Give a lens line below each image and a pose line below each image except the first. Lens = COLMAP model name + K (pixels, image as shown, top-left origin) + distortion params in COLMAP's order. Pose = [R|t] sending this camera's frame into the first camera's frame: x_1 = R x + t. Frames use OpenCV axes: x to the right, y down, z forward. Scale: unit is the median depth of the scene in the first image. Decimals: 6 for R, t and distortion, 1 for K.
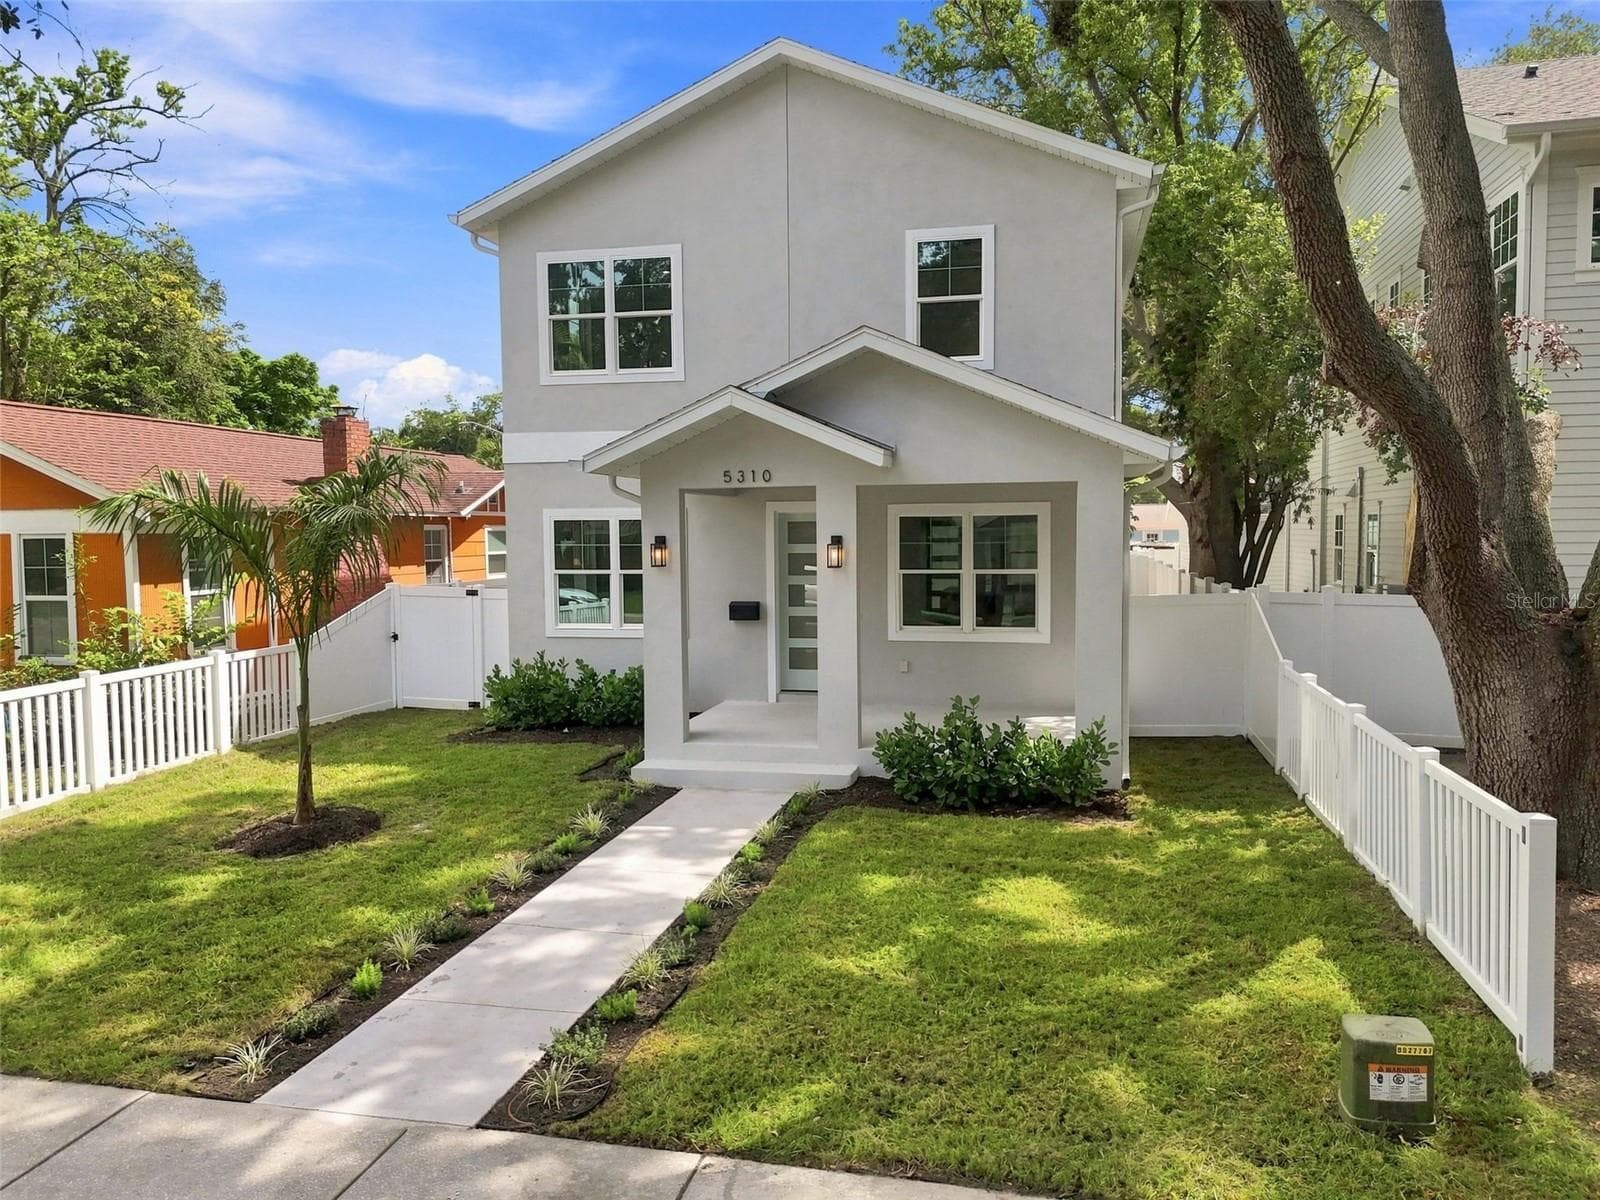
lens RADIAL K [[1196.3, 0, 785.7], [0, 1196.3, 598.7], [0, 0, 1]] dist [0.085293, -0.087953]
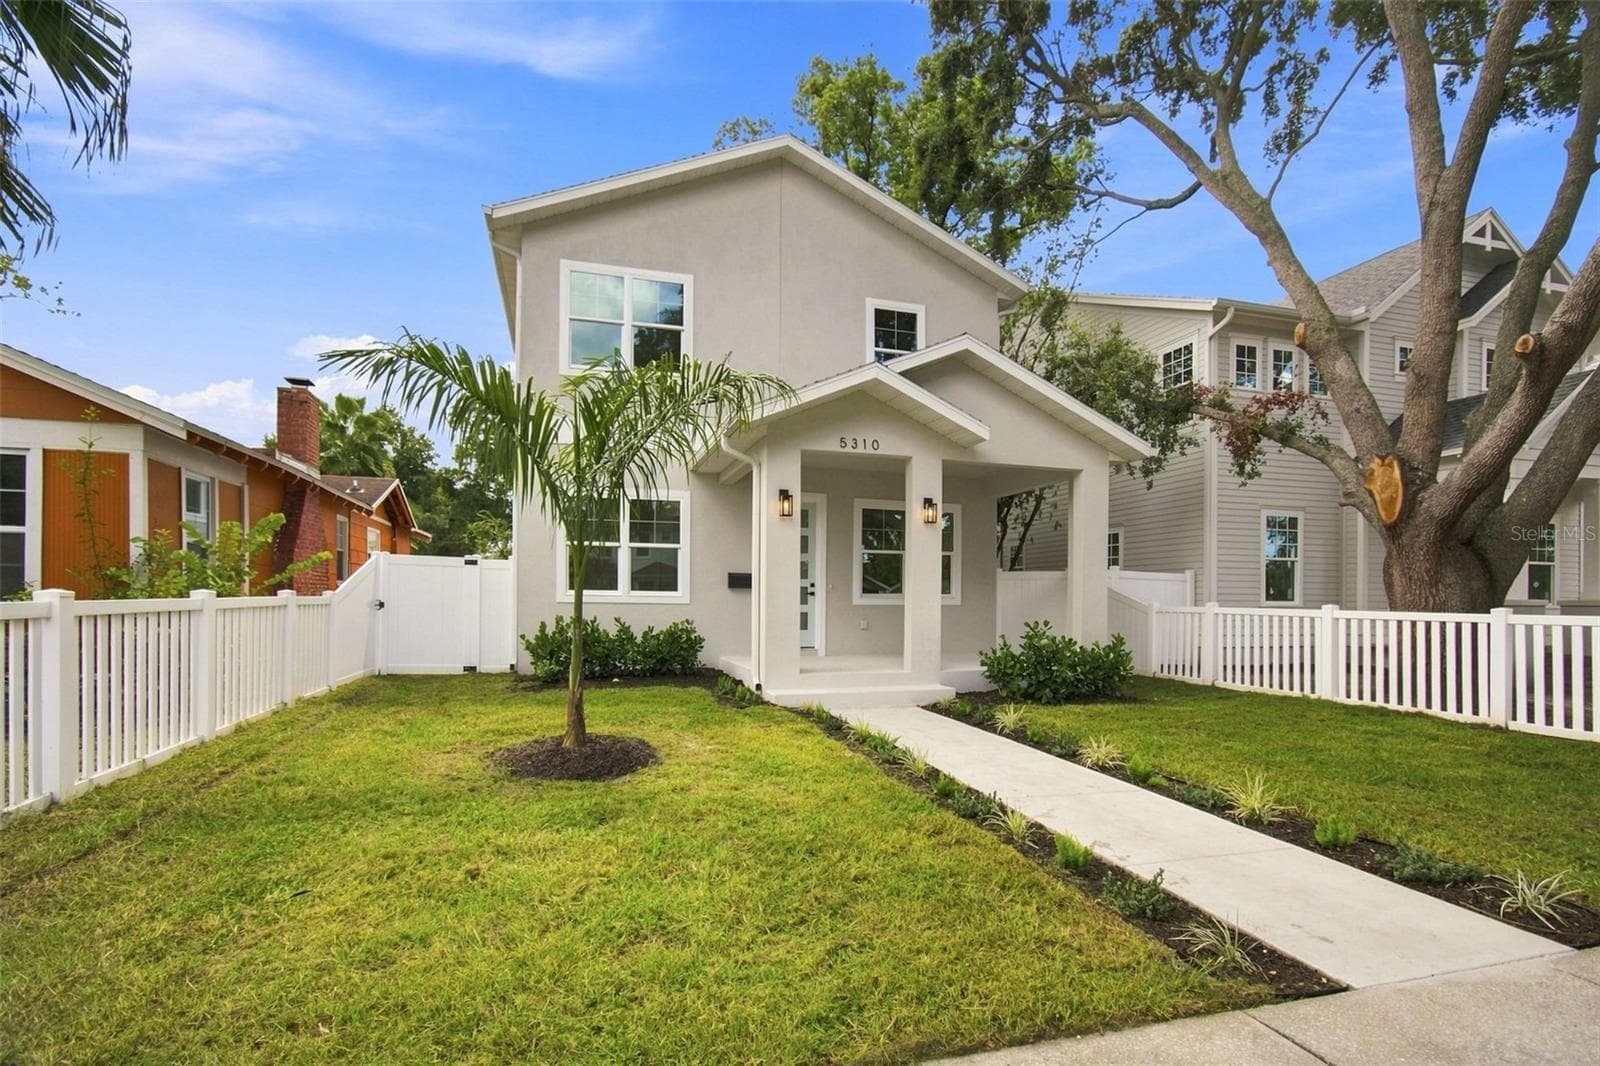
lens RADIAL K [[772.4, 0, 798.9], [0, 772.4, 601.1], [0, 0, 1]] dist [-0.003887, 0.000896]
pose [[0.867028, 0.015330, 0.498024, -0.406902], [0.014948, 0.998276, -0.056753, 0.084204], [-0.498035, 0.056651, 0.865304, 0.315324]]
